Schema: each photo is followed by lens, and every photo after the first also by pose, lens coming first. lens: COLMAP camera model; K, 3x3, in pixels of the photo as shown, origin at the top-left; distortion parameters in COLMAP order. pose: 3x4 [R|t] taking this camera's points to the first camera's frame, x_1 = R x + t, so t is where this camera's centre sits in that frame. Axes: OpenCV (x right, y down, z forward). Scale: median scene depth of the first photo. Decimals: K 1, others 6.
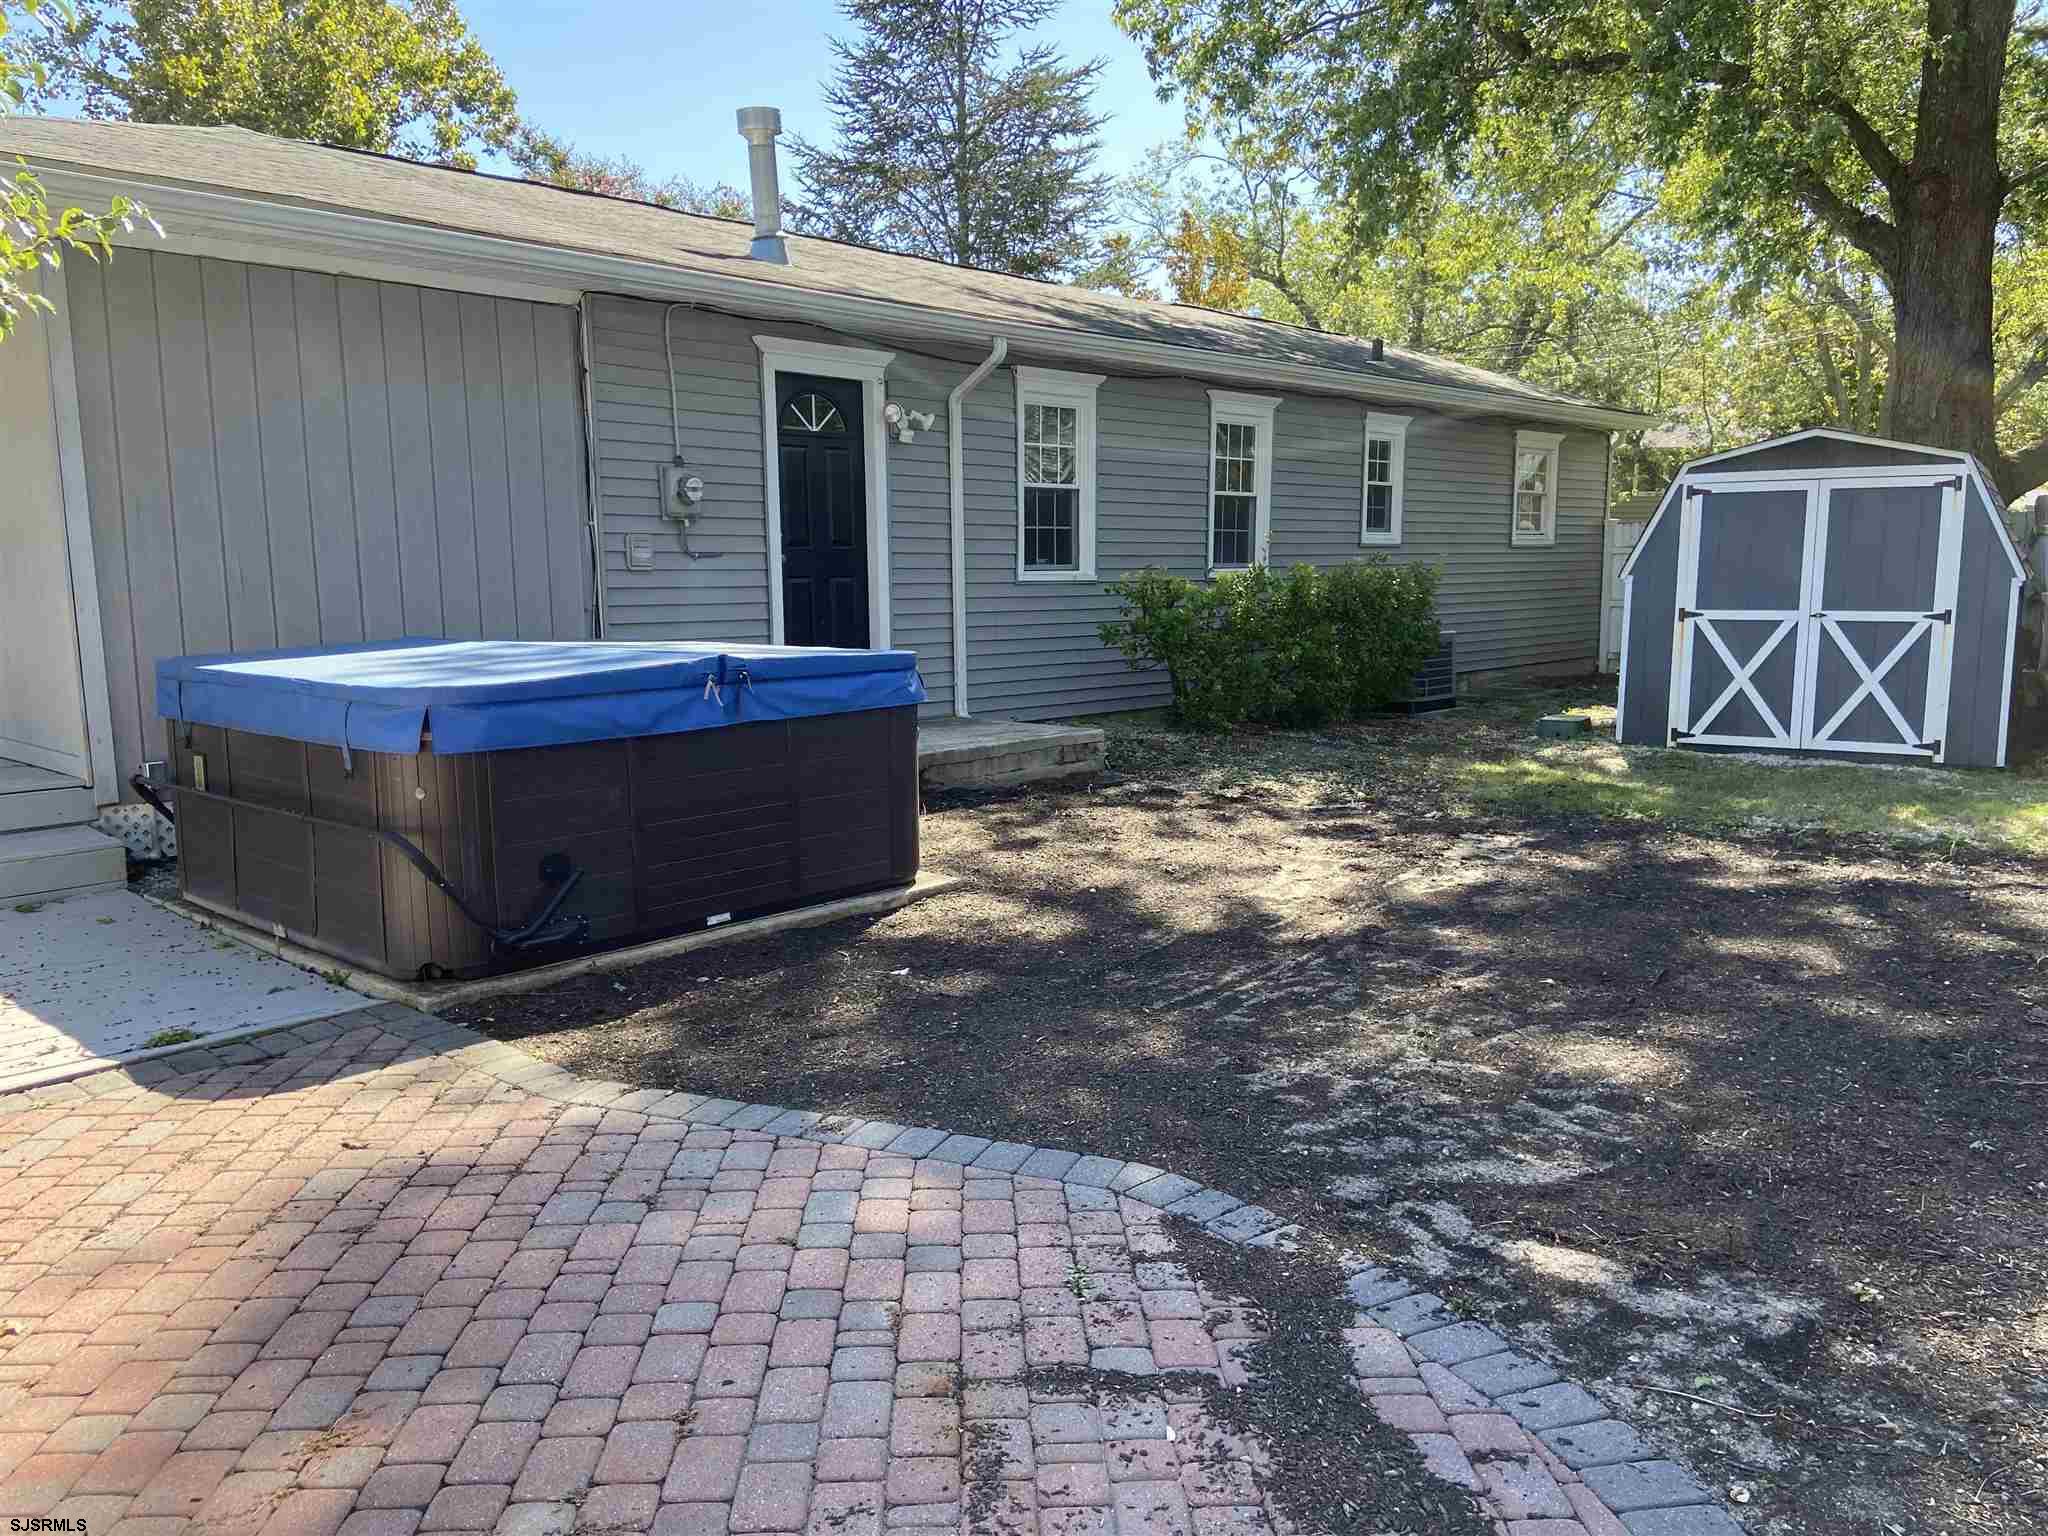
lens RADIAL K [[1538.2, 0, 1024.0], [0, 1538.2, 768.0], [0, 0, 1]] dist [0.004276, 0.000117]
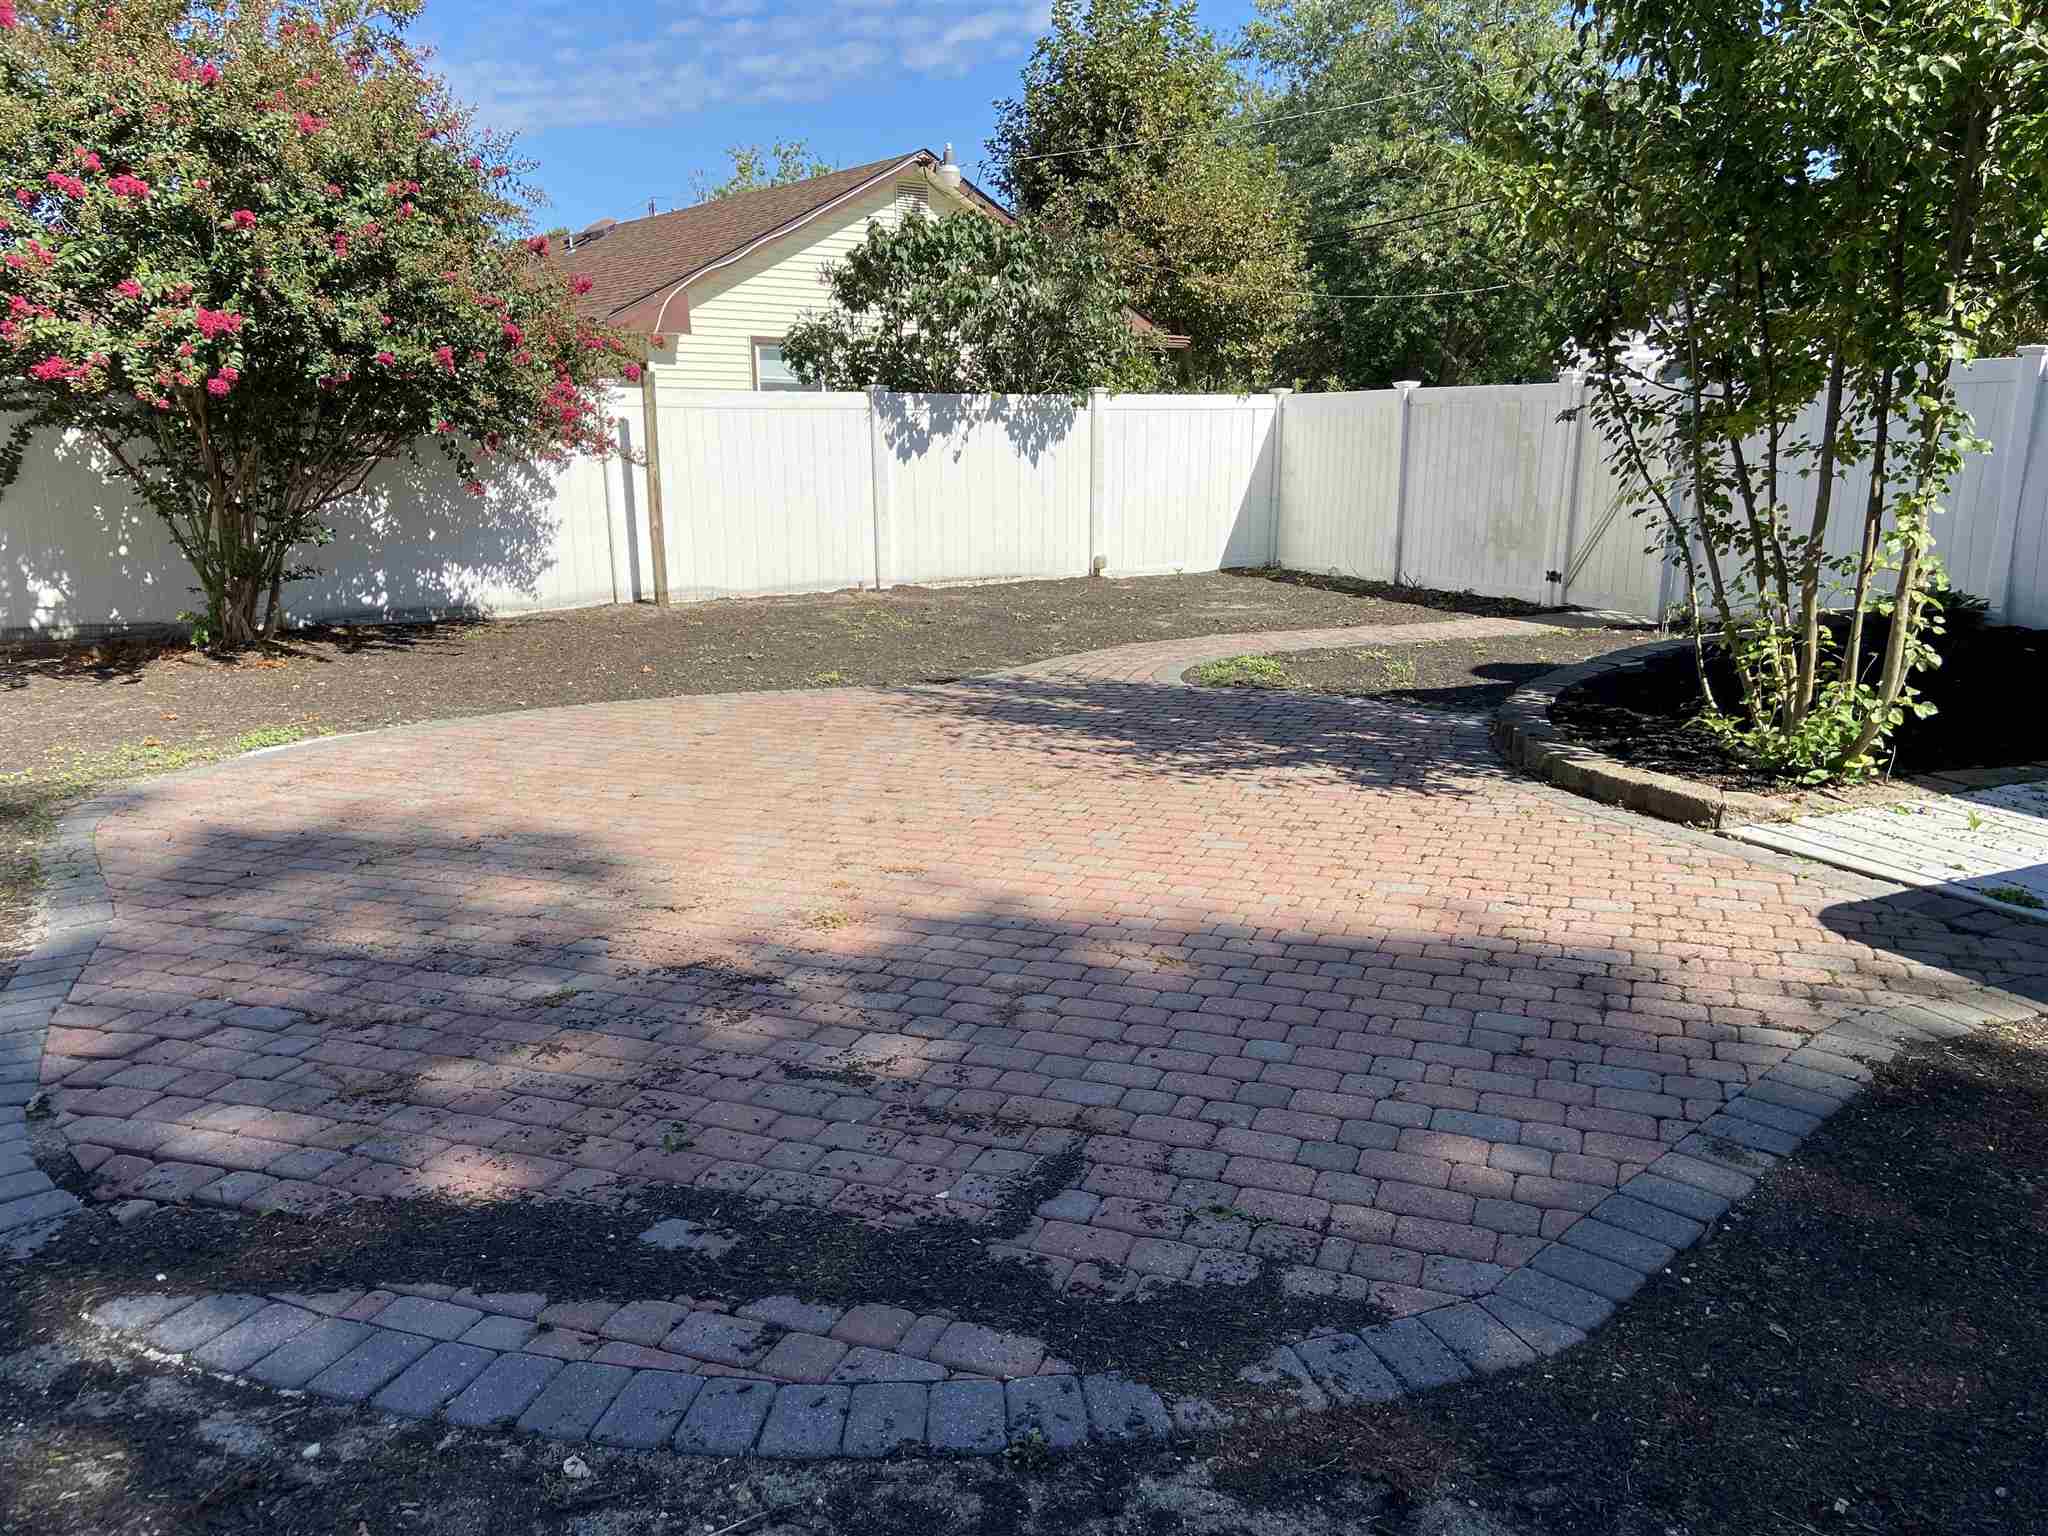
lens RADIAL K [[1538.2, 0, 1024.0], [0, 1538.2, 768.0], [0, 0, 1]] dist [0.004276, 0.000117]
pose [[-0.383311, 0.223166, -0.896253, 0.798164], [-0.117549, 0.950693, 0.286995, -0.160394], [0.916108, 0.215362, -0.338178, 1.066902]]
